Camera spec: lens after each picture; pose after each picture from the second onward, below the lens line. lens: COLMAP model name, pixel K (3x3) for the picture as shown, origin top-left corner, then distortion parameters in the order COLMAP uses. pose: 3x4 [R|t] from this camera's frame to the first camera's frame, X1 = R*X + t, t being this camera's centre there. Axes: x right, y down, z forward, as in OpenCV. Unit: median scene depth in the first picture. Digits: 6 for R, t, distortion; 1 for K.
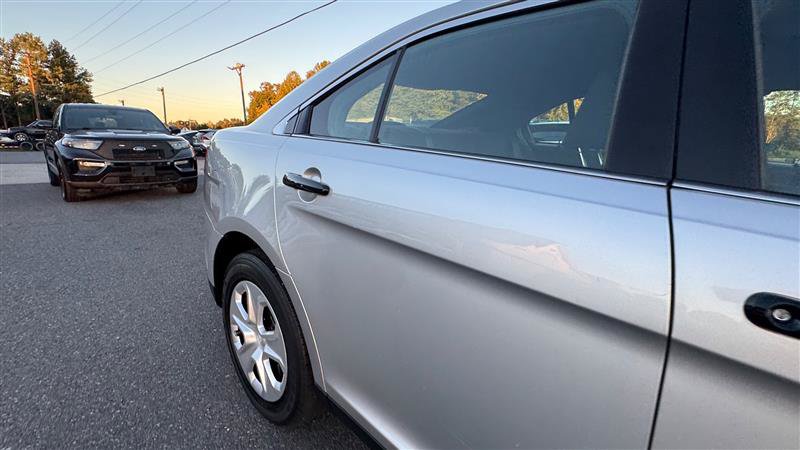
lens RADIAL K [[368.0, 0, 400.6], [0, 368.0, 224.9], [0, 0, 1]] dist [-0.004913, 0.000796]
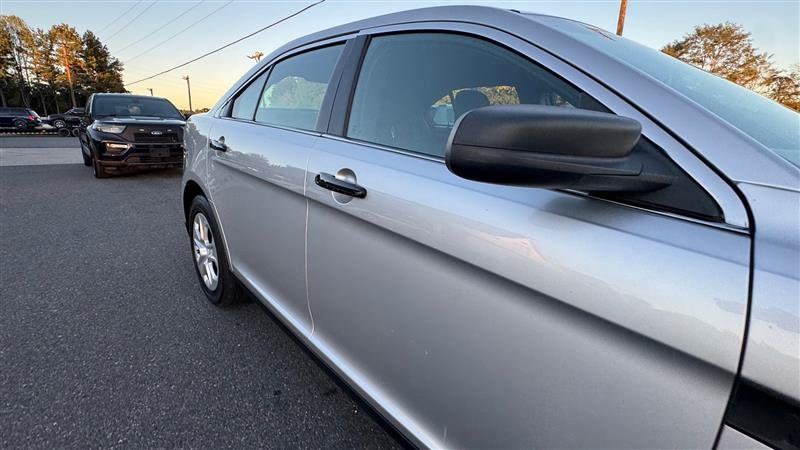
lens RADIAL K [[368.0, 0, 399.3], [0, 368.0, 224.4], [0, 0, 1]] dist [-0.004139, 0.000366]
pose [[0.998223, 0.015010, -0.057673, 0.112950], [-0.013157, 0.999389, 0.032380, 0.030811], [0.058124, -0.031563, 0.997810, -0.109241]]
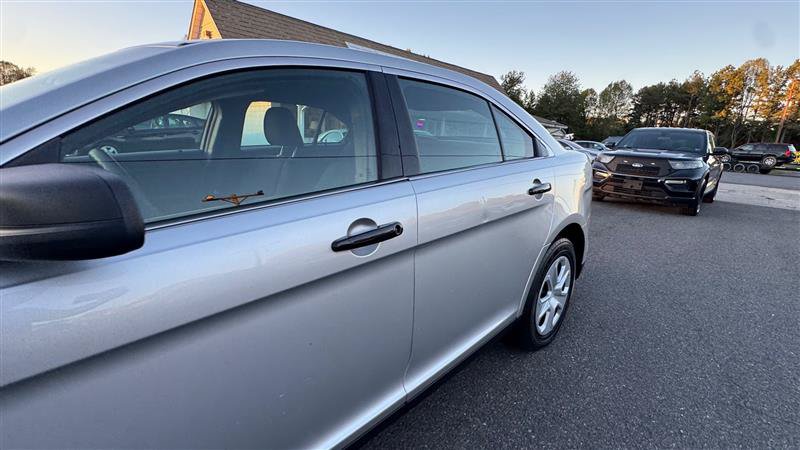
lens RADIAL K [[368.0, 0, 400.4], [0, 368.0, 224.4], [0, 0, 1]] dist [-0.004913, 0.000796]
pose [[-0.012055, 0.213609, -0.976845, 0.424499], [-0.274785, 0.938597, 0.208637, -0.064488], [0.961430, 0.270938, 0.047382, 0.263334]]
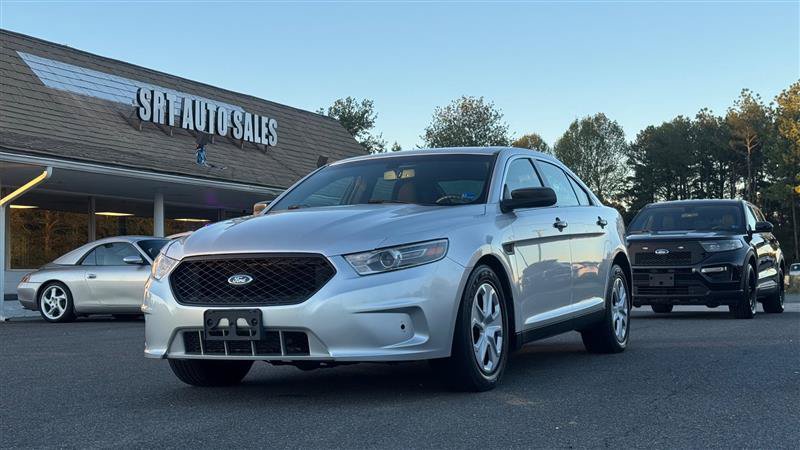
lens RADIAL K [[1118.9, 0, 401.4], [0, 1118.9, 218.7], [0, 0, 1]] dist [0.148164, 0.000000]
pose [[0.317379, -0.077962, -0.945089, 1.299949], [-0.189257, 0.971358, -0.143685, 0.164421], [0.929221, 0.224467, 0.293534, -0.226442]]
